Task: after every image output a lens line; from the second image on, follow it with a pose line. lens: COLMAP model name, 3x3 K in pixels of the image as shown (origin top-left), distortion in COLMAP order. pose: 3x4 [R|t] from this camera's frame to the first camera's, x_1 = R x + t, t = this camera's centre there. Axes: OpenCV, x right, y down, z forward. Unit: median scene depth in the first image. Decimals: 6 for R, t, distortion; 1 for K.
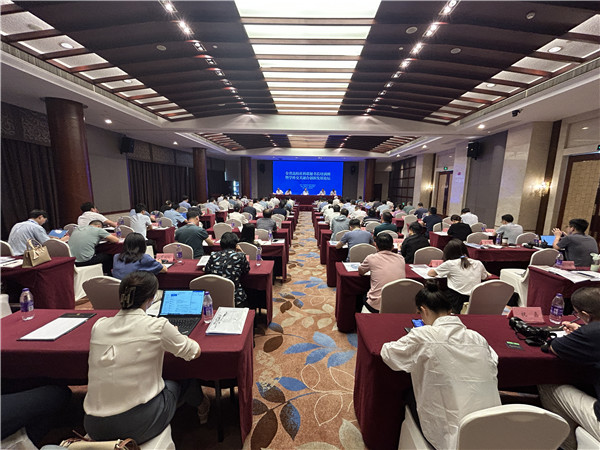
lens RADIAL K [[243.6, 0, 303.0], [0, 243.6, 225.7], [0, 0, 1]] dist [0.001234, 0.000199]
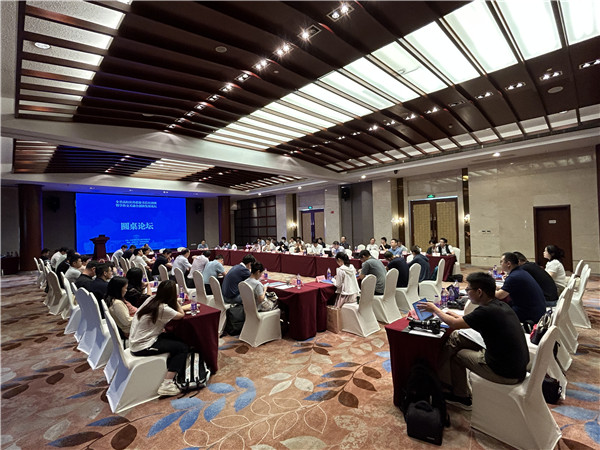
lens RADIAL K [[296.0, 0, 297.9], [0, 296.0, 222.8], [0, 0, 1]] dist [-0.015568, 0.000059]
pose [[0.710284, -0.025042, 0.703469, -0.307463], [0.147138, 0.982573, -0.113586, -0.018293], [-0.688365, 0.184185, 0.701590, 0.085401]]
